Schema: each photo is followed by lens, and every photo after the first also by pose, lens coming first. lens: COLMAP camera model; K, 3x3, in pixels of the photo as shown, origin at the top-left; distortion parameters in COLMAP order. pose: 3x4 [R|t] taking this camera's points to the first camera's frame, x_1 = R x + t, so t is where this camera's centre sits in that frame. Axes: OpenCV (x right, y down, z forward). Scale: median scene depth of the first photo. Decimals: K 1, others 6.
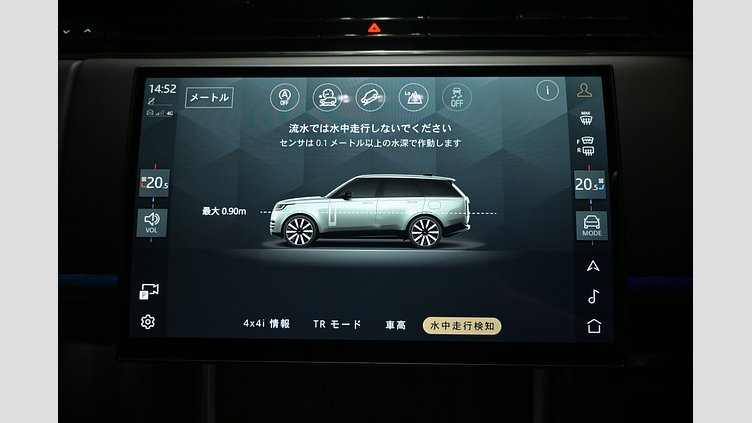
lens RADIAL K [[526.0, 0, 376.4], [0, 526.0, 213.6], [0, 0, 1]] dist [-0.000920, -0.001327]
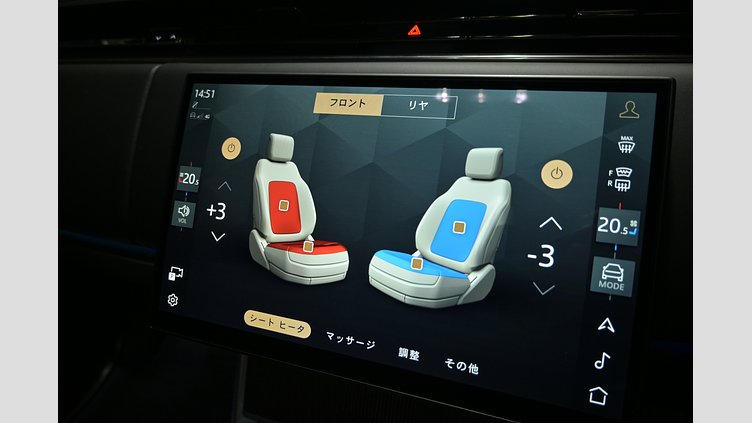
lens RADIAL K [[526.0, 0, 375.4], [0, 526.0, 209.0], [0, 0, 1]] dist [-0.000920, -0.001327]
pose [[0.925786, 0.109205, -0.361931, 0.350817], [-0.091526, 0.993633, 0.065694, -0.102083], [0.366801, -0.027692, 0.929887, 0.097921]]
